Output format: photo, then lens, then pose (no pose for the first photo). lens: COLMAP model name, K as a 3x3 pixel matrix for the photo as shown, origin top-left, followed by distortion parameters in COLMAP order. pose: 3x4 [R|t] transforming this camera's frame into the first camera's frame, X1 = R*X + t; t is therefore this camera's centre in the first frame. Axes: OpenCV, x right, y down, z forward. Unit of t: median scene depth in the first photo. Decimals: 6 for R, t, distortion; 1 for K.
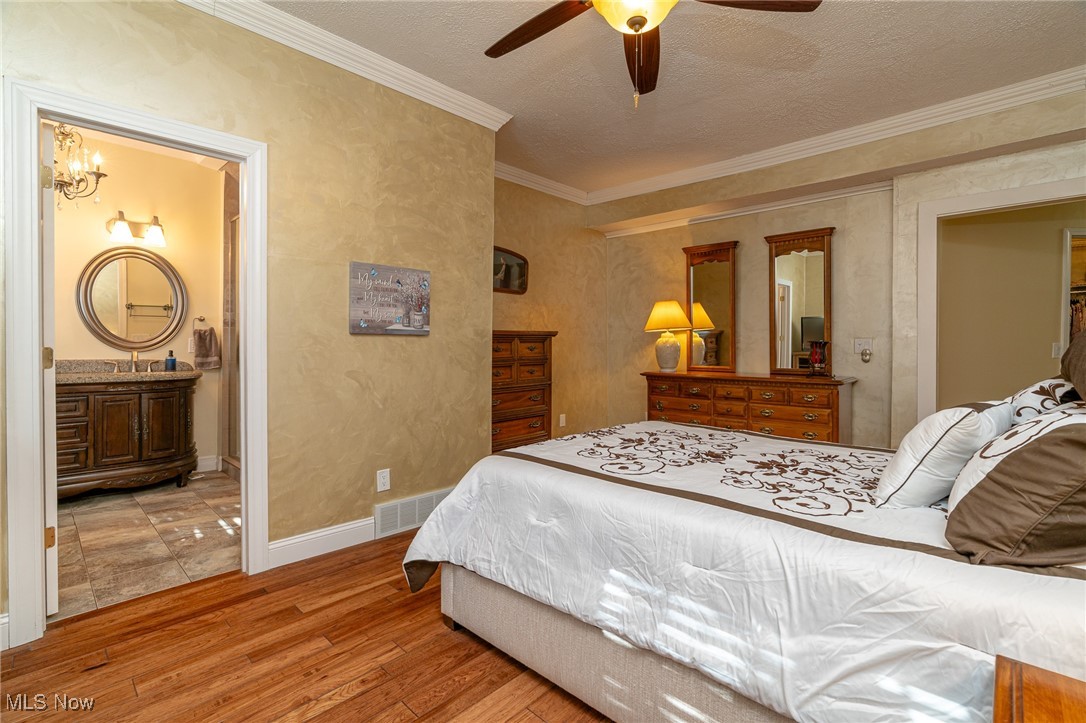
lens RADIAL K [[500.9, 0, 542.0], [0, 500.9, 355.1], [0, 0, 1]] dist [-0.006226, 0.000923]
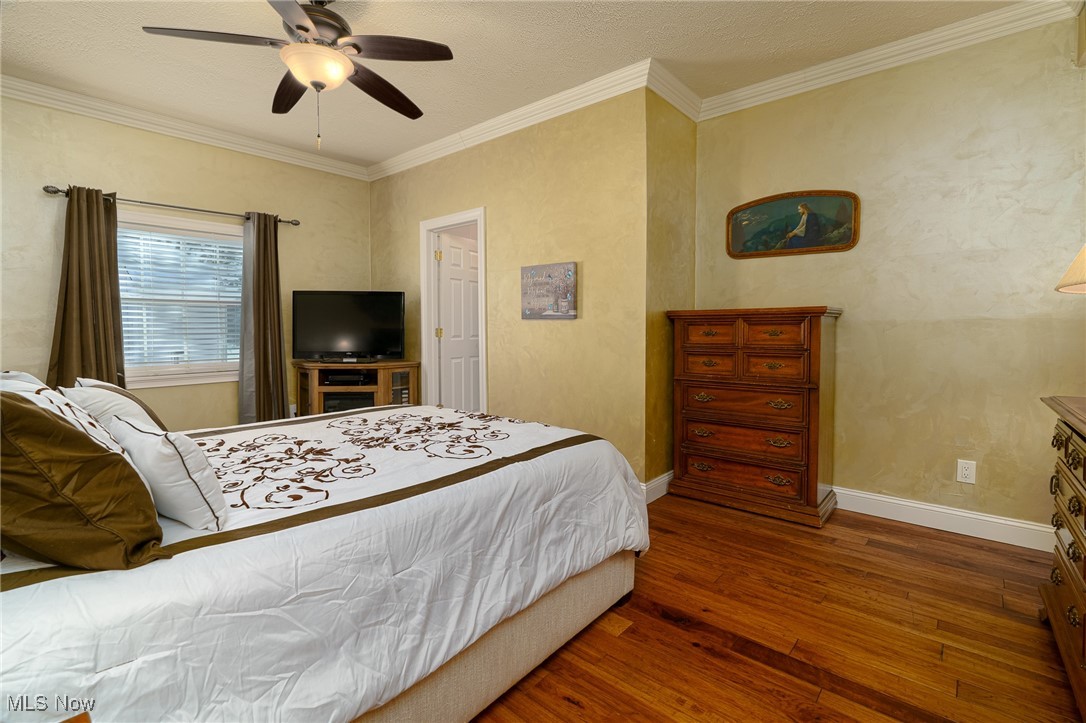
lens RADIAL K [[500.9, 0, 542.6], [0, 500.9, 354.9], [0, 0, 1]] dist [-0.006226, 0.000923]
pose [[0.047182, 0.058067, -0.997197, 0.950108], [-0.022908, 0.998109, 0.057036, -0.022321], [0.998624, 0.020153, 0.048423, 0.921704]]
